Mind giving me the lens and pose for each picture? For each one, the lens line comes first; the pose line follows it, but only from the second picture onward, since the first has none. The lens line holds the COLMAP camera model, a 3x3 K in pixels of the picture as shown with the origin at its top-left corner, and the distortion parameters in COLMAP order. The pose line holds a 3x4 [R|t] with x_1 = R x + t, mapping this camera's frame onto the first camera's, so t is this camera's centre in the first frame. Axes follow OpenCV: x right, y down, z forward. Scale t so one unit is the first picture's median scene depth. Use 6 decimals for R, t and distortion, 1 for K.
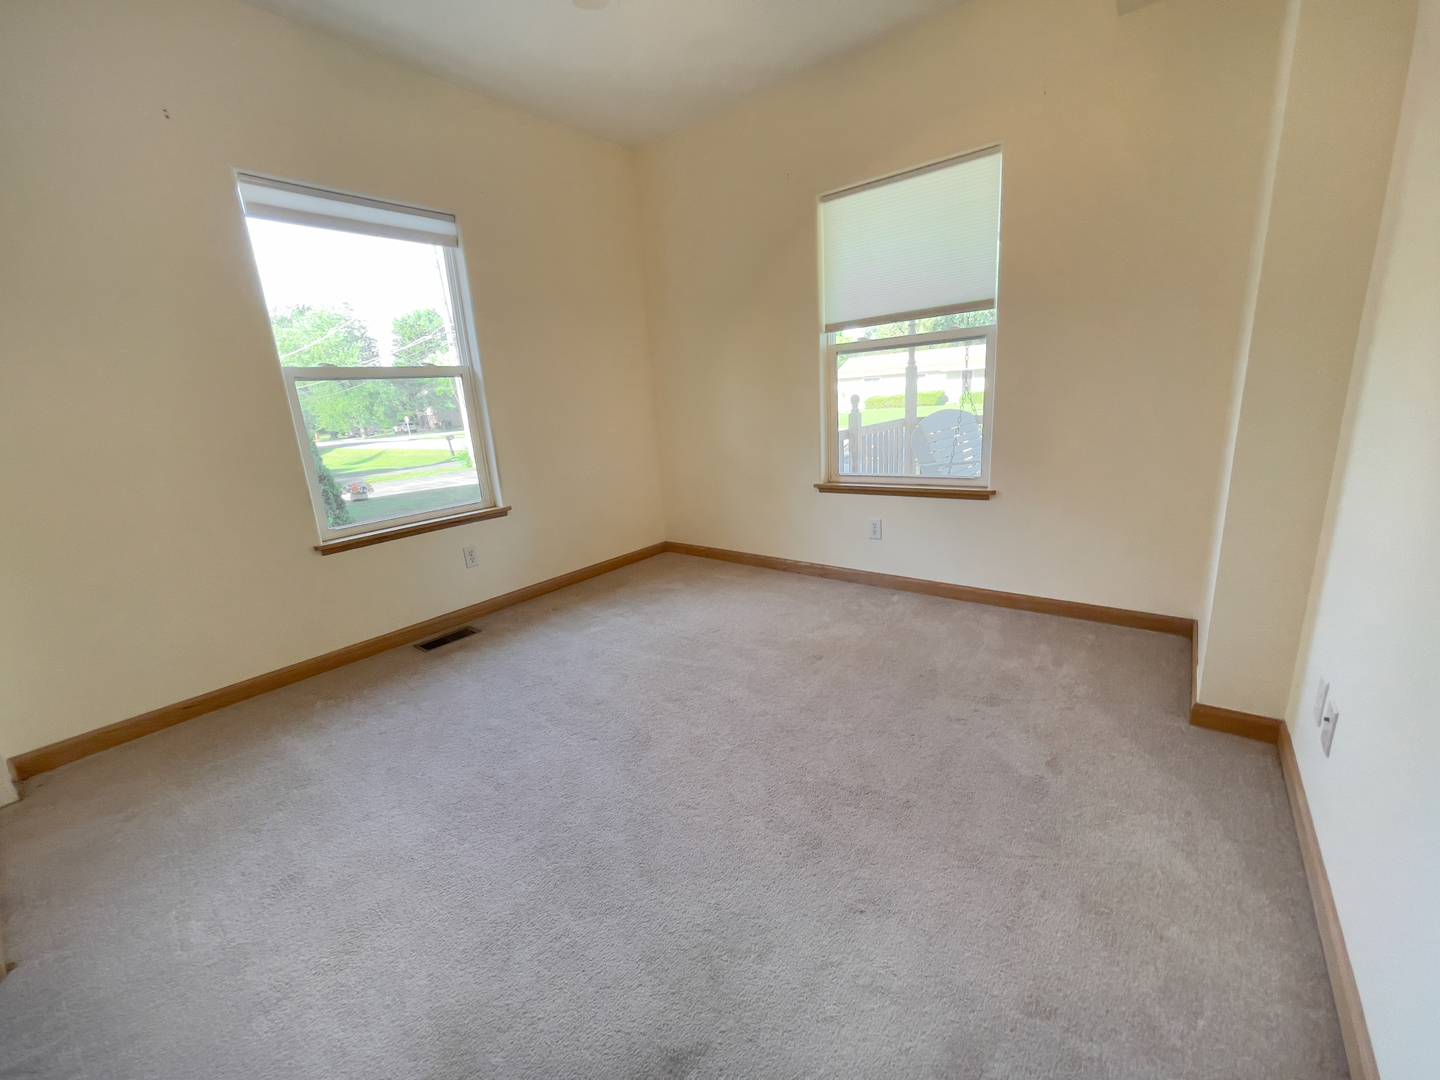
lens RADIAL K [[574.2, 0, 716.6], [0, 574.2, 538.1], [0, 0, 1]] dist [0.000800, 0.000151]
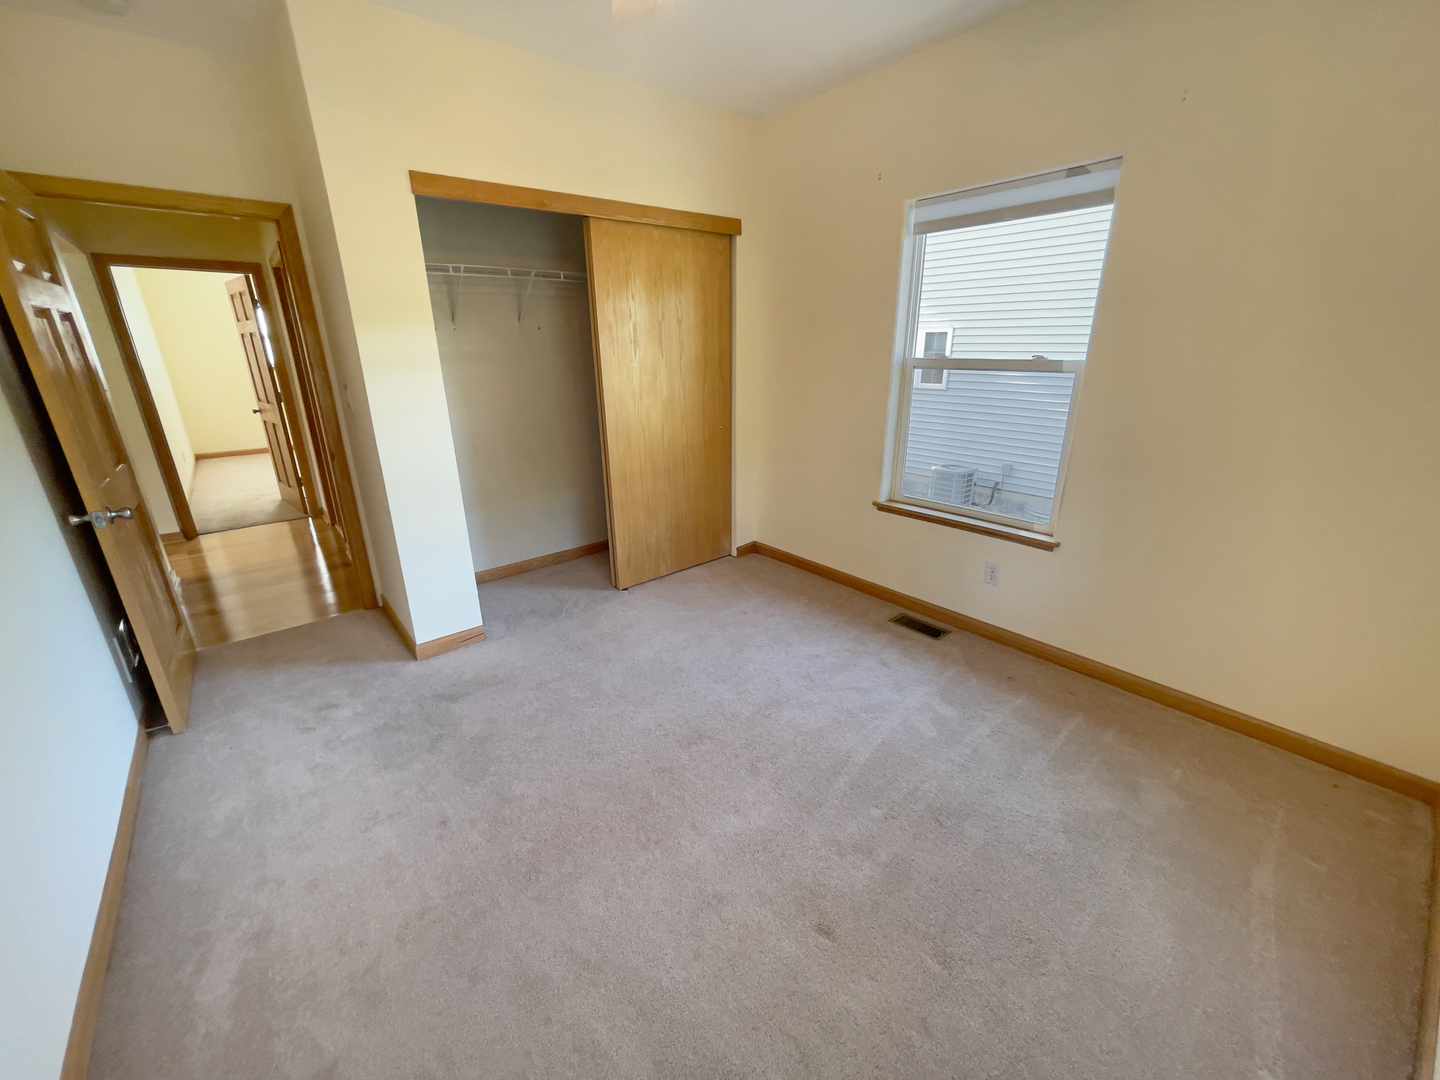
lens RADIAL K [[574.2, 0, 716.6], [0, 574.2, 538.1], [0, 0, 1]] dist [0.000800, 0.000151]
pose [[-0.193591, 0.377358, -0.905607, 0.487059], [-0.218756, 0.883227, 0.414796, -0.317766], [0.956383, 0.278408, -0.088436, 0.688330]]
